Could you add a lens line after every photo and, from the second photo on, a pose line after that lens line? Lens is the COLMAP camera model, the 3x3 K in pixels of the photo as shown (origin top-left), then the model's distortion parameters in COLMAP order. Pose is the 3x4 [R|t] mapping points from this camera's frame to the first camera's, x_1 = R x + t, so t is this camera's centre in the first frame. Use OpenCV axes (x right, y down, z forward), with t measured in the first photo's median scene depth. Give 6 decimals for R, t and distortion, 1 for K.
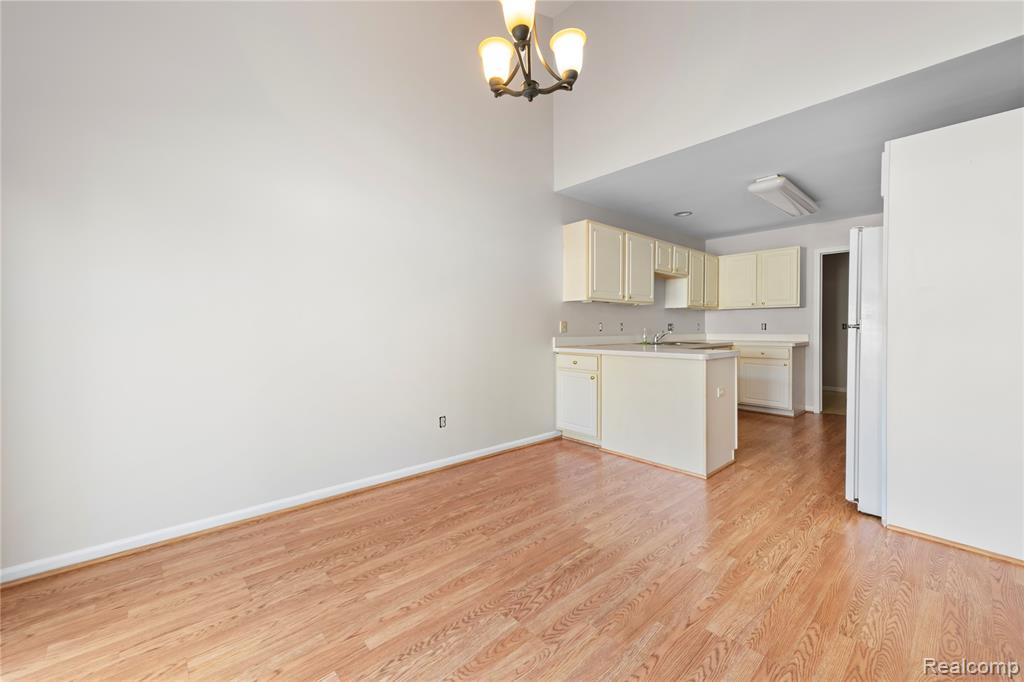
lens RADIAL K [[404.1, 0, 510.7], [0, 404.1, 334.1], [0, 0, 1]] dist [-0.013417, -0.000043]
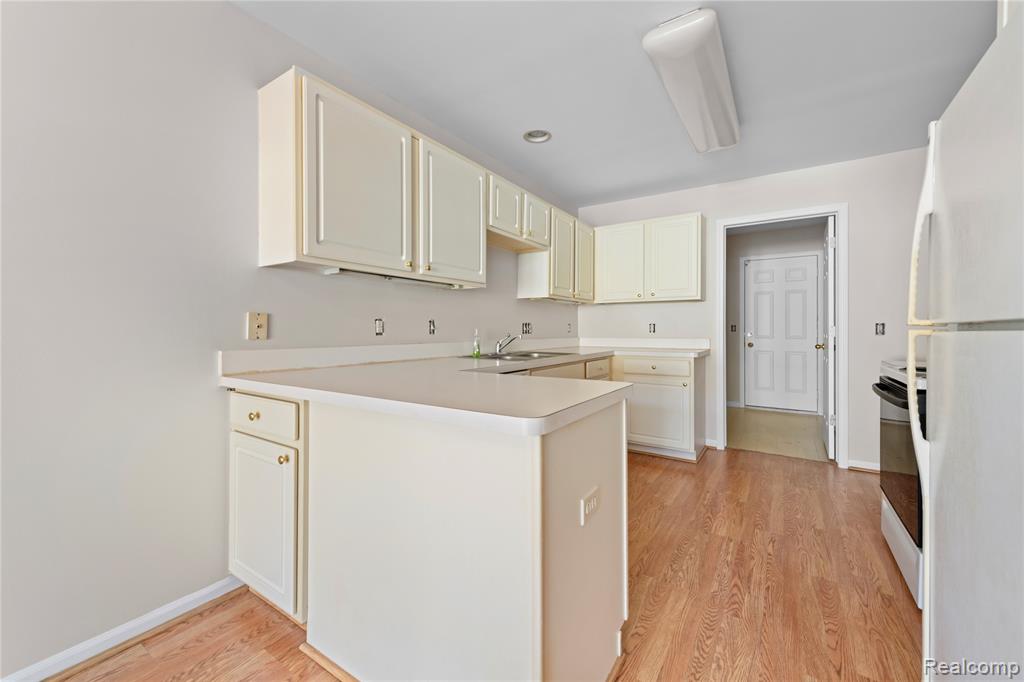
lens RADIAL K [[407.0, 0, 515.0], [0, 407.0, 336.0], [0, 0, 1]] dist [0.012096, -0.000309]
pose [[0.963249, -0.001421, 0.268605, 0.219105], [0.001228, 0.999999, 0.000889, -0.005660], [-0.268606, -0.000527, 0.963250, 0.404095]]
